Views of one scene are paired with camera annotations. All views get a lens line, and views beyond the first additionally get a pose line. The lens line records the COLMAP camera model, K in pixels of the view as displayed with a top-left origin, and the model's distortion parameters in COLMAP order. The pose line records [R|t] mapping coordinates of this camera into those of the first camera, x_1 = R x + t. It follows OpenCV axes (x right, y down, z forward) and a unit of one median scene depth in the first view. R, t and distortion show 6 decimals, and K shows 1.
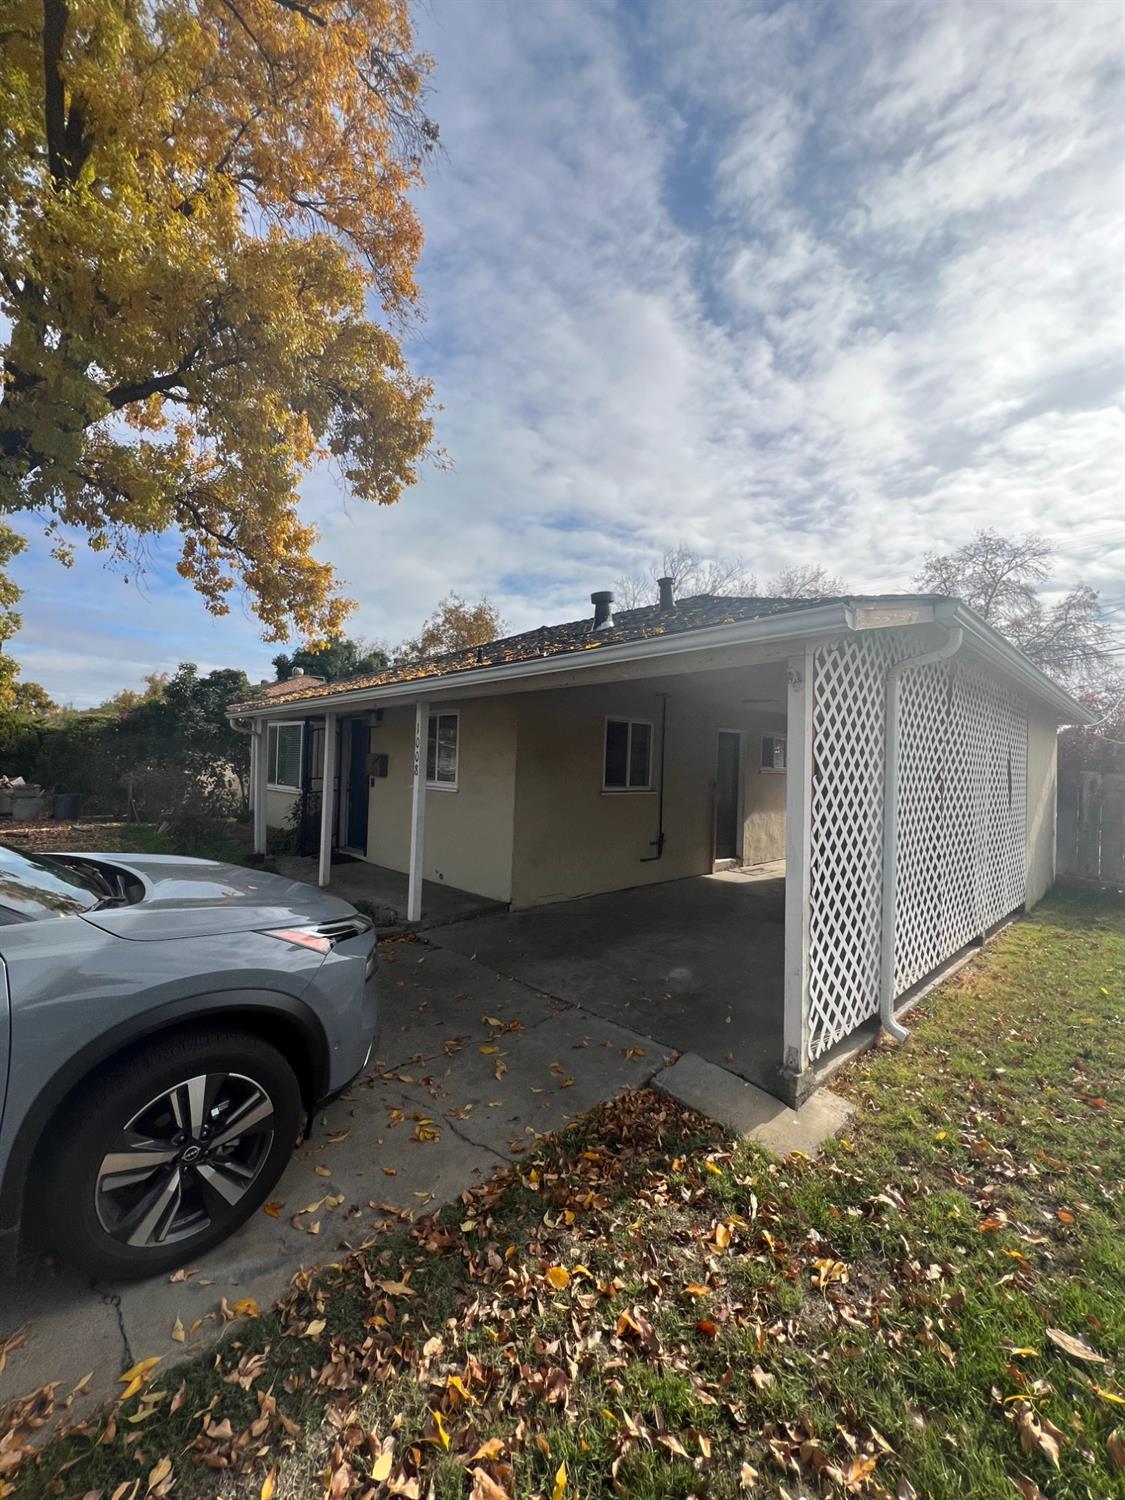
lens RADIAL K [[588.5, 0, 555.0], [0, 588.5, 745.9], [0, 0, 1]] dist [-0.008123, 0.000450]
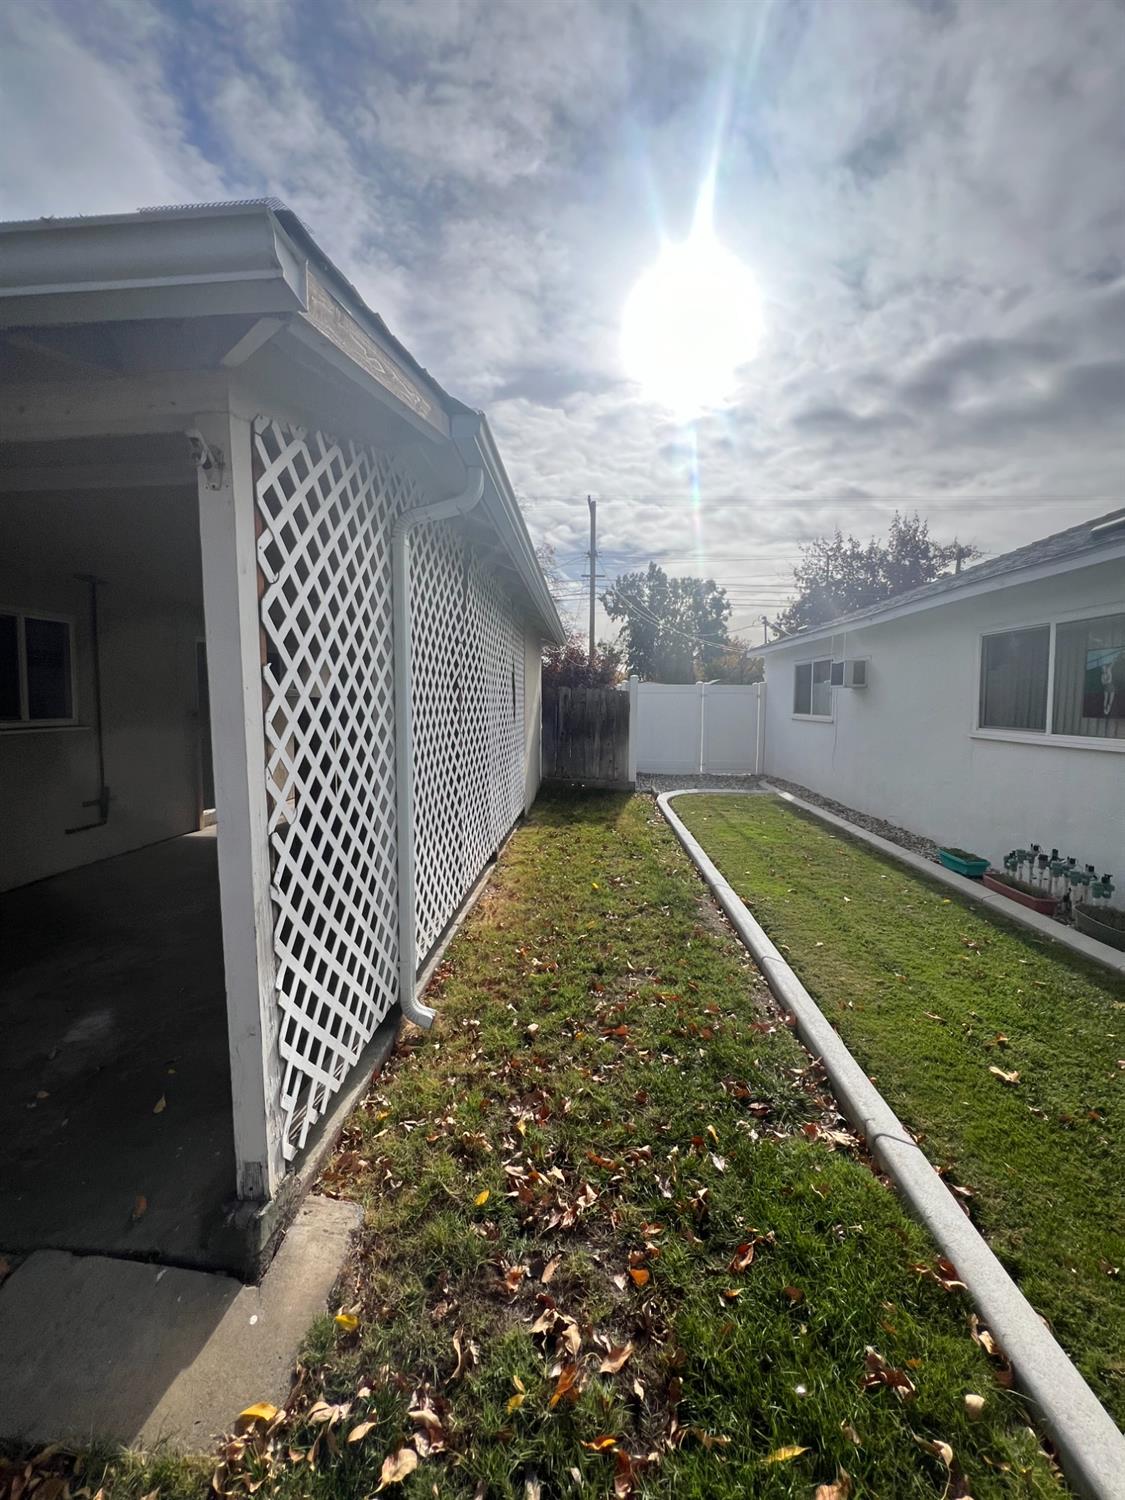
lens RADIAL K [[588.5, 0, 566.1], [0, 588.5, 745.9], [0, 0, 1]] dist [-0.008123, 0.000450]
pose [[0.714116, -0.082016, 0.695207, 0.218218], [-0.000379, 0.993068, 0.117545, 0.051553], [-0.700028, -0.084204, 0.709134, 0.359255]]
